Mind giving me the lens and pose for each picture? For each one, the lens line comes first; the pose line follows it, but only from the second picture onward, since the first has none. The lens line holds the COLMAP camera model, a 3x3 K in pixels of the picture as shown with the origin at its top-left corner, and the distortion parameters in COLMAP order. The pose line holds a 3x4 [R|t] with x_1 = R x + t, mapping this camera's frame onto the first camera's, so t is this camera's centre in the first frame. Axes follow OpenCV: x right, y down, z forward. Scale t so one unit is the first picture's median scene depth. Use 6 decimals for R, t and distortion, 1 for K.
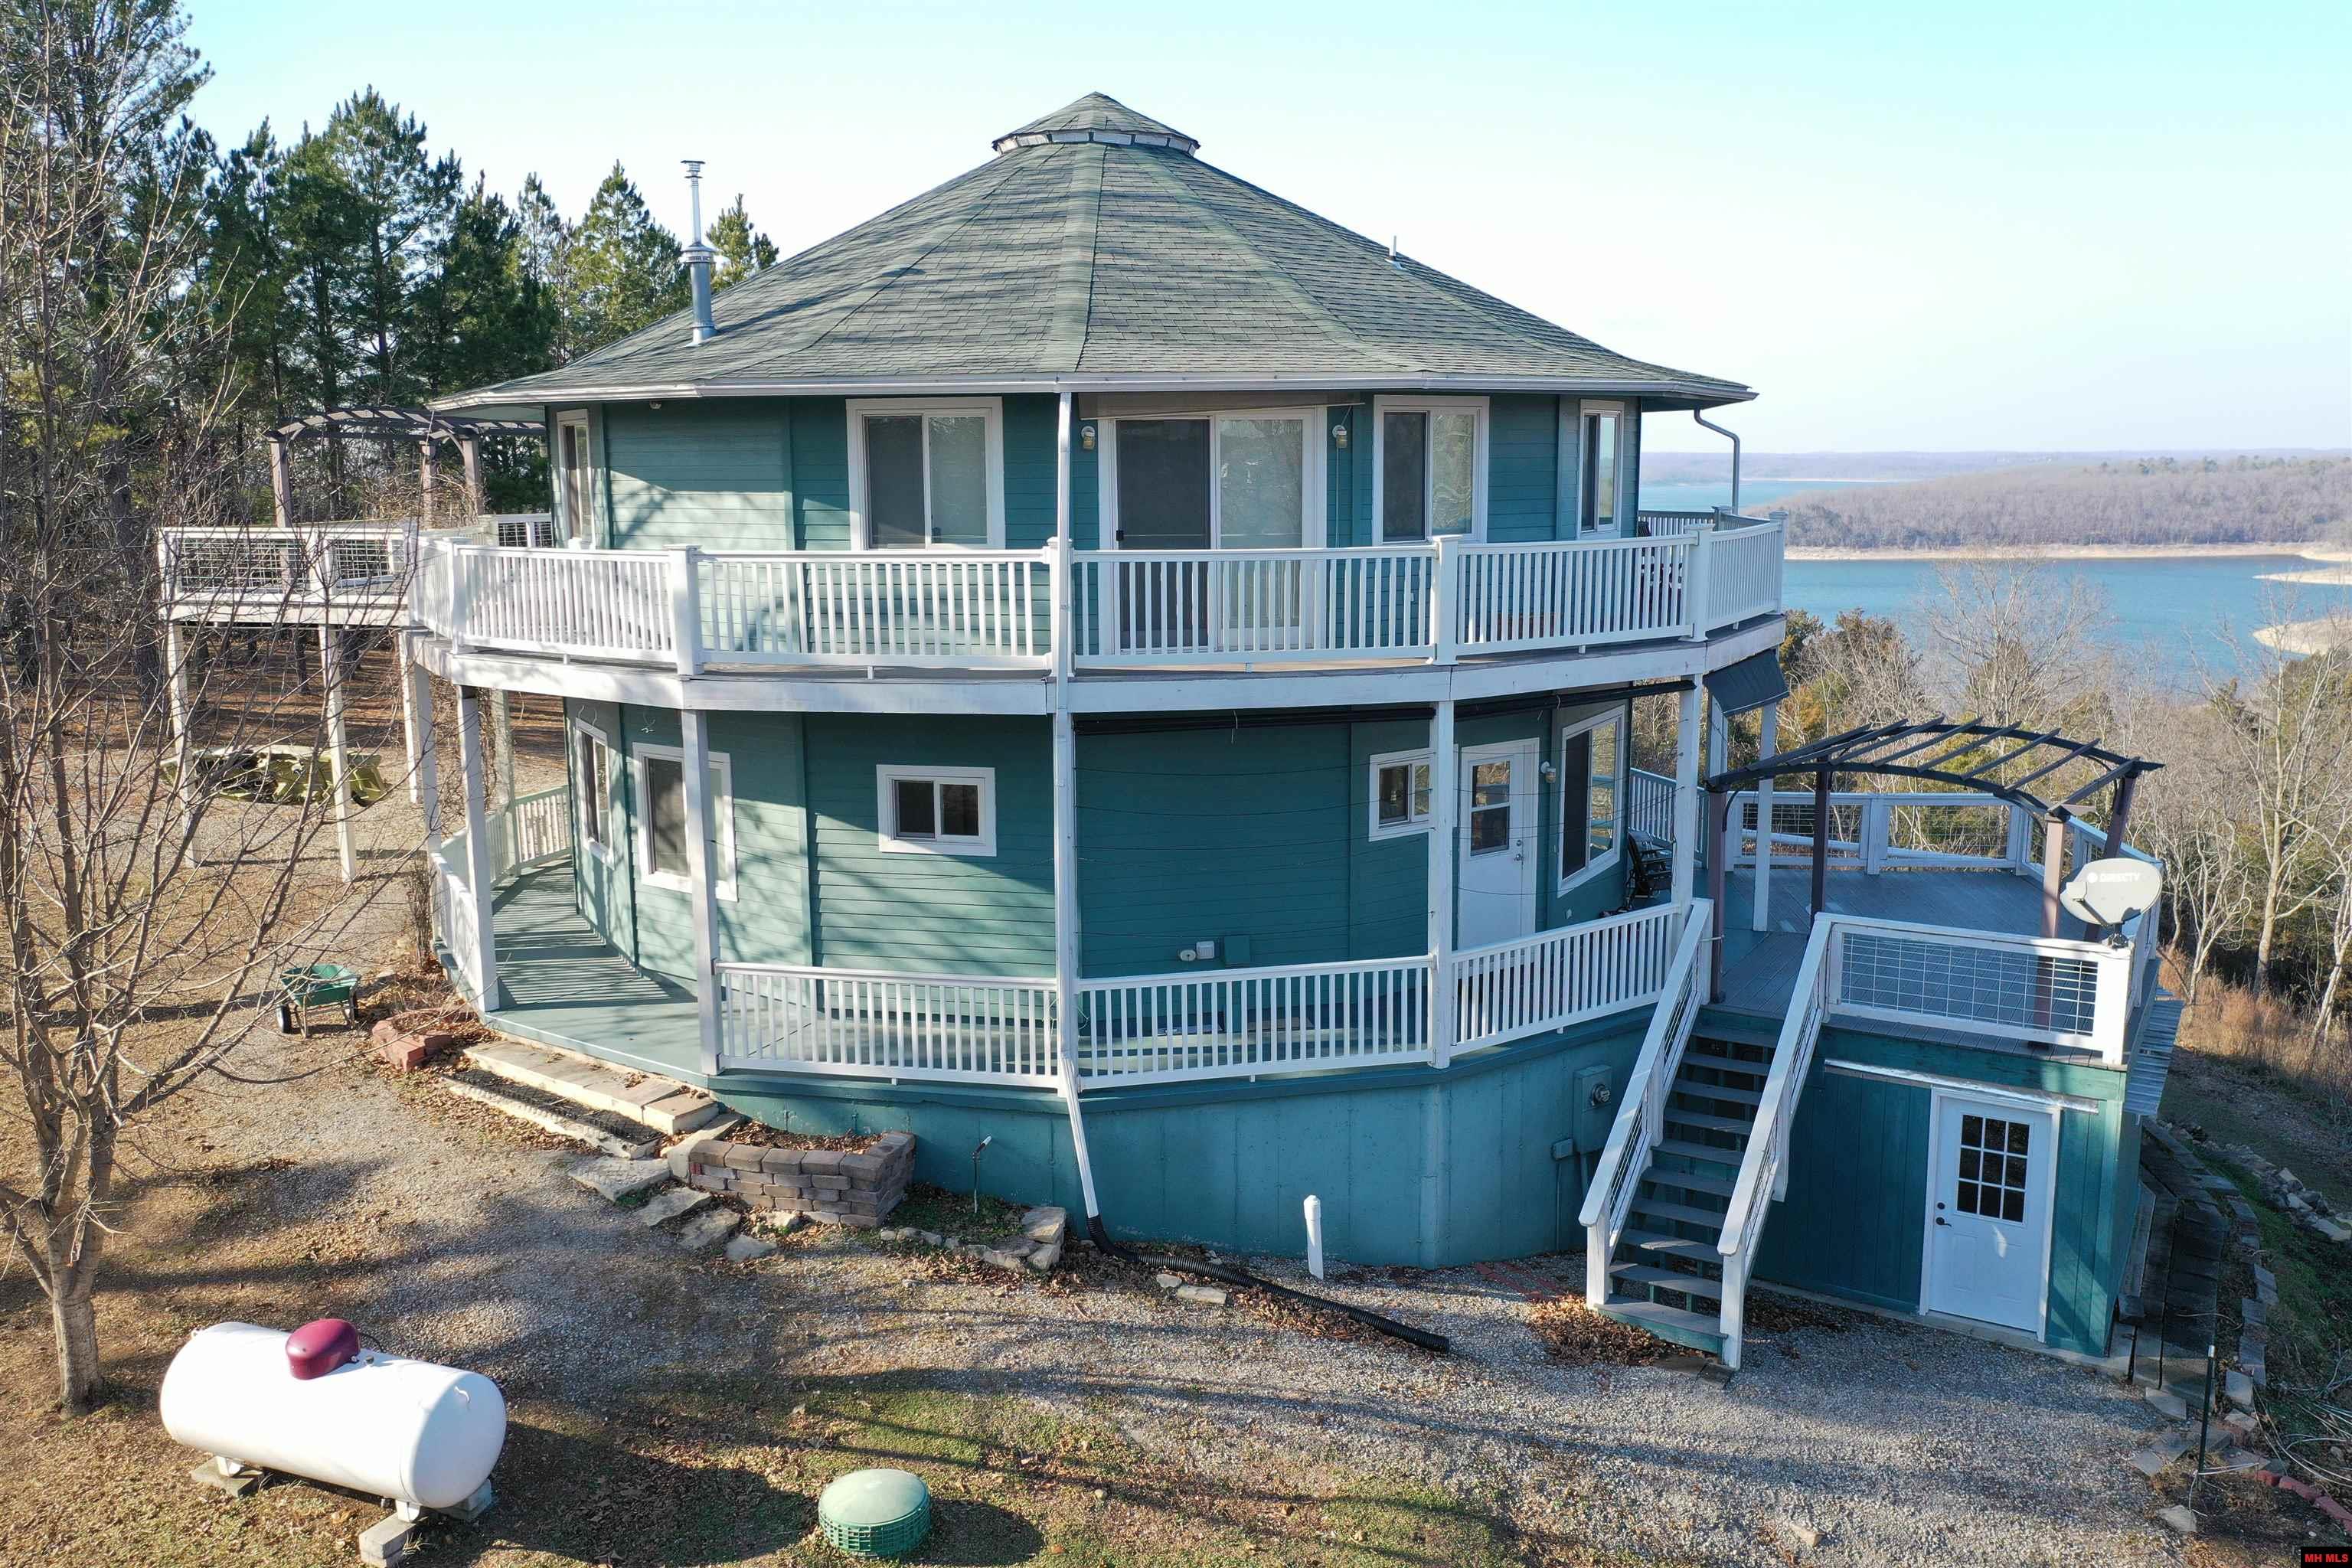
lens RADIAL K [[1907.2, 0, 1165.4], [0, 1907.2, 778.0], [0, 0, 1]] dist [0.005610, -0.009804]
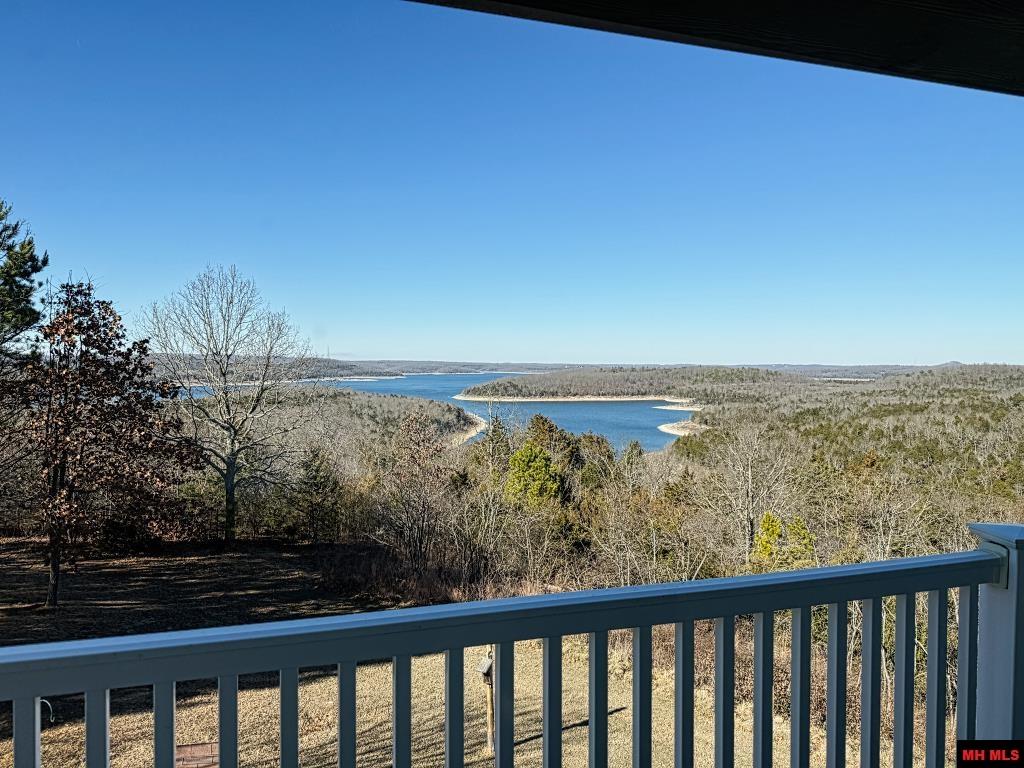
lens RADIAL K [[719.2, 0, 511.1], [0, 719.2, 374.8], [0, 0, 1]] dist [0.096648, -0.031476]
pose [[0.943328, 0.012793, 0.331614, -0.092551], [0.036647, 0.989129, -0.142407, -0.291452], [-0.329831, 0.146490, 0.932605, 1.746250]]
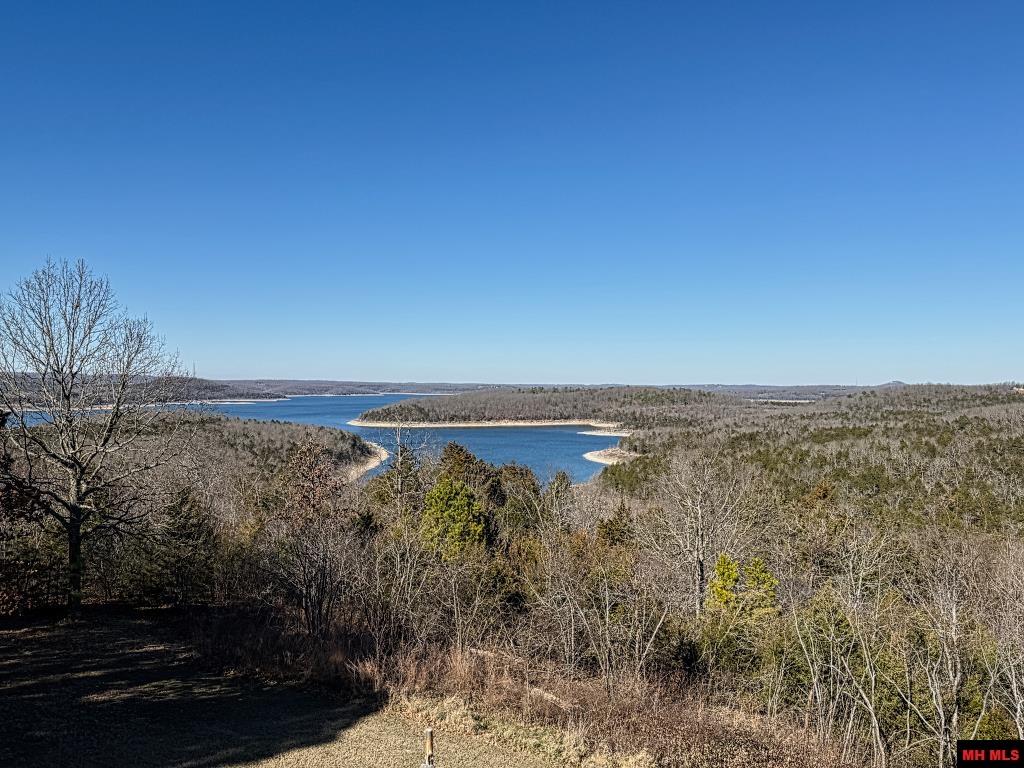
lens RADIAL K [[825.9, 0, 504.4], [0, 825.9, 378.2], [0, 0, 1]] dist [0.115436, -0.127655]
pose [[0.902392, 0.020547, 0.430425, -0.104620], [0.053432, 0.985819, -0.159081, -0.304512], [-0.427590, 0.166552, 0.888497, 1.829087]]
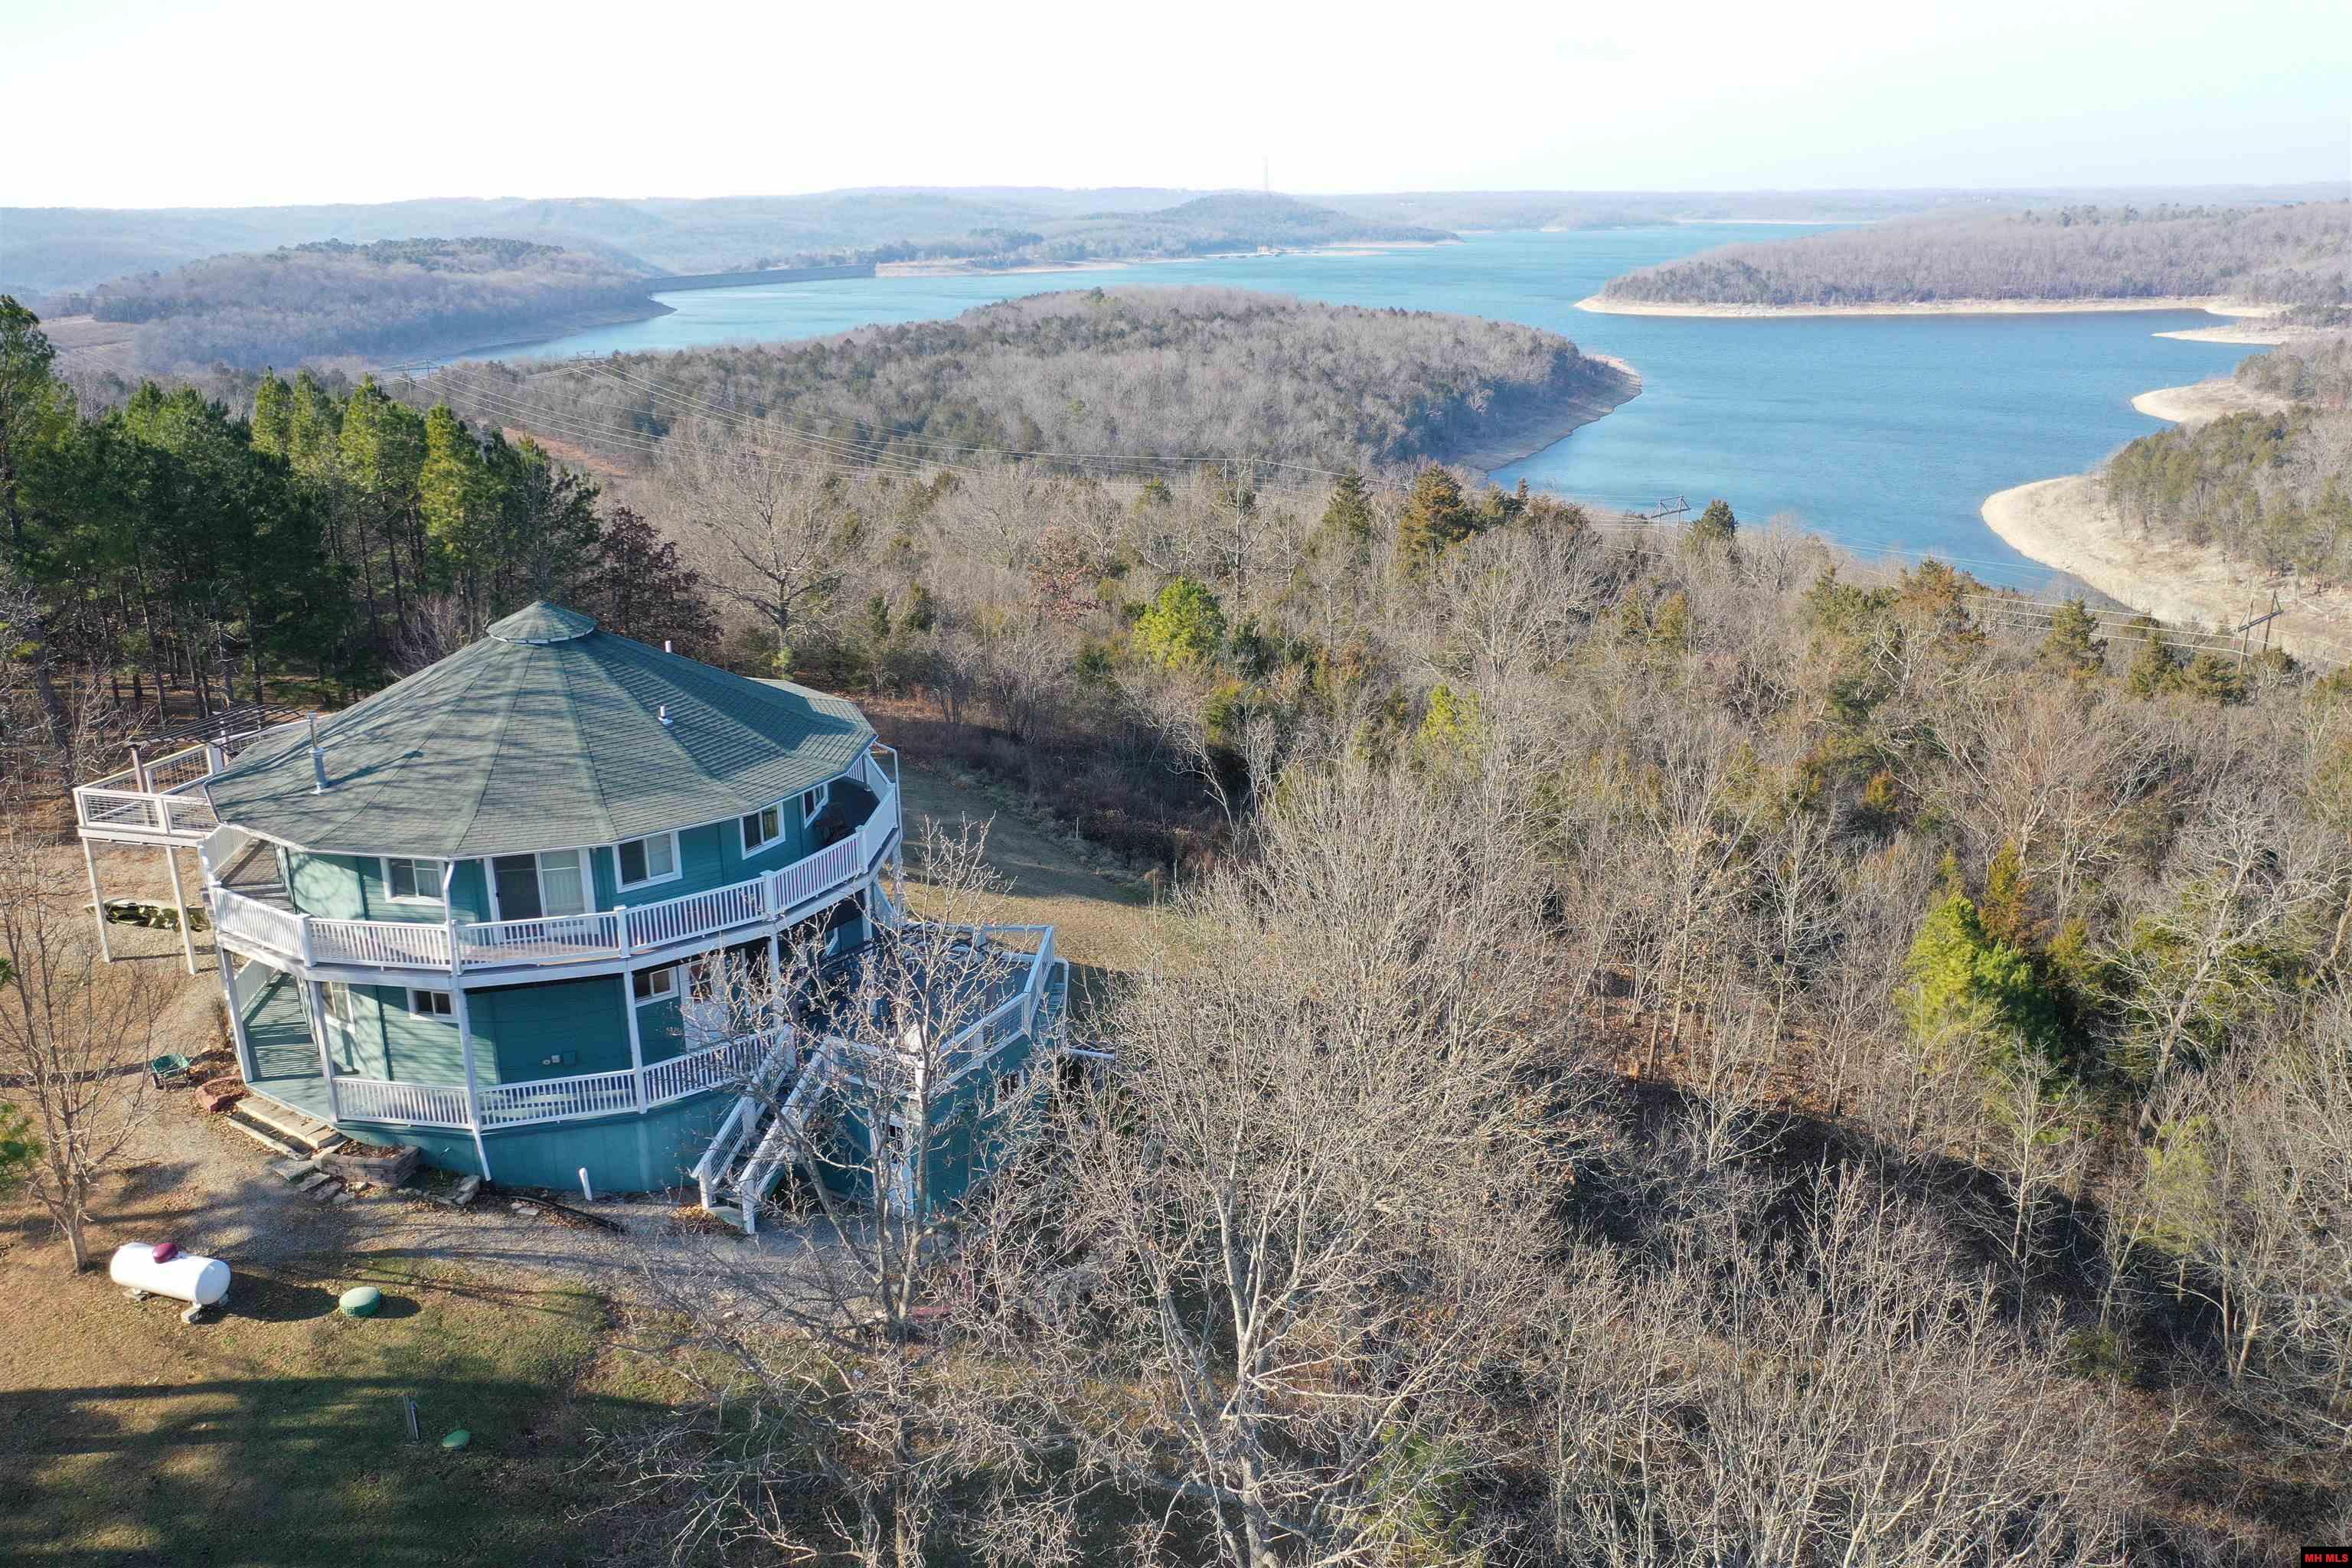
lens RADIAL K [[1907.2, 0, 1186.8], [0, 1907.2, 793.9], [0, 0, 1]] dist [0.005610, -0.009804]
pose [[0.999239, -0.012418, 0.036989, 0.722962], [0.007051, 0.989864, 0.141840, -0.565974], [-0.038376, -0.141471, 0.989198, -1.309499]]
